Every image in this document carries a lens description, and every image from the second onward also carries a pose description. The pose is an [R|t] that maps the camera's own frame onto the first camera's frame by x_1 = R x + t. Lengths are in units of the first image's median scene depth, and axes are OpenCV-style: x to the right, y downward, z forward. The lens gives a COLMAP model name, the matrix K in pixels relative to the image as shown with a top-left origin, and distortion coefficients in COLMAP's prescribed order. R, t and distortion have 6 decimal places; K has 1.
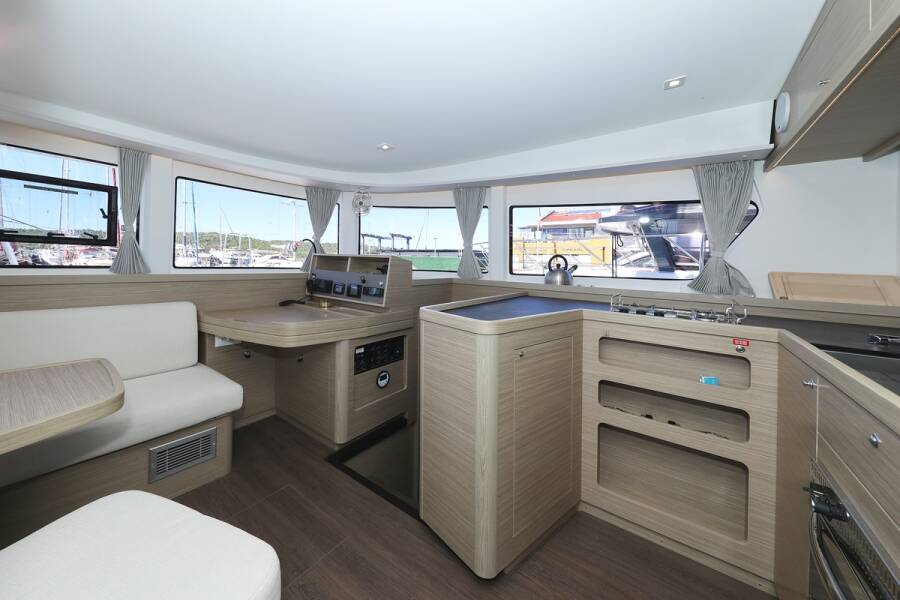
lens RADIAL K [[321.1, 0, 428.3], [0, 321.1, 260.9], [0, 0, 1]] dist [0.000595, -0.000021]
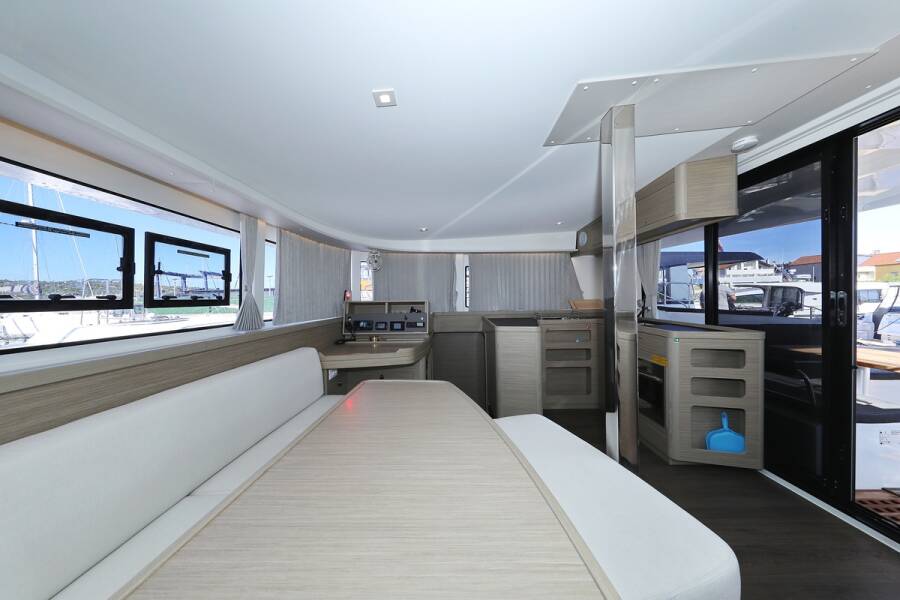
lens RADIAL K [[280.0, 0, 449.7], [0, 280.0, 301.4], [0, 0, 1]] dist [0.001387, 0.000120]
pose [[0.805372, -0.057184, 0.590006, -0.955037], [0.044218, 0.998358, 0.036403, -0.062757], [-0.591119, -0.003229, 0.806578, -0.181368]]
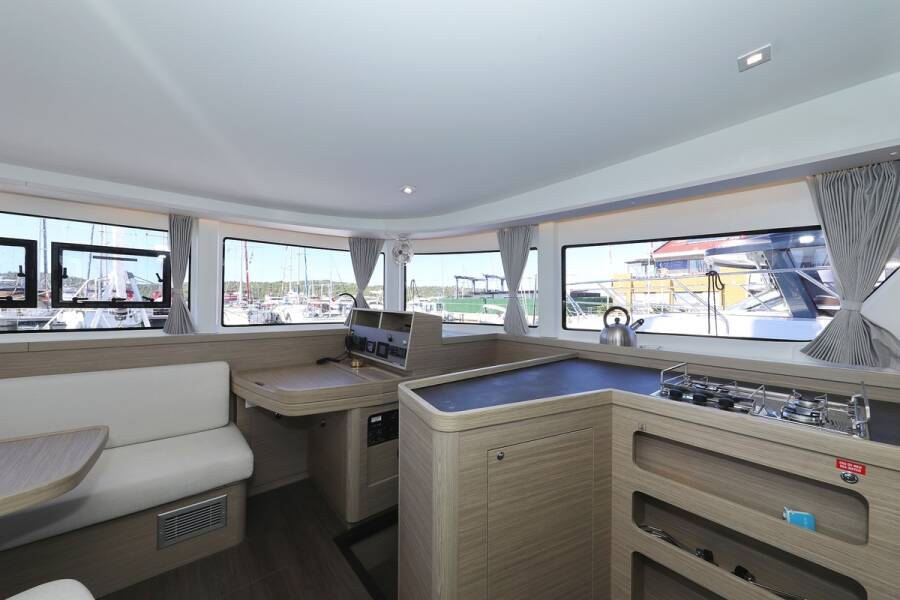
lens RADIAL K [[337.0, 0, 455.4], [0, 337.0, 304.6], [0, 0, 1]] dist [-0.000711, -0.000016]
pose [[0.977395, -0.024963, -0.209941, 0.192089], [0.026042, 0.999658, 0.002372, -0.035375], [0.209810, -0.007786, 0.977711, 0.113077]]
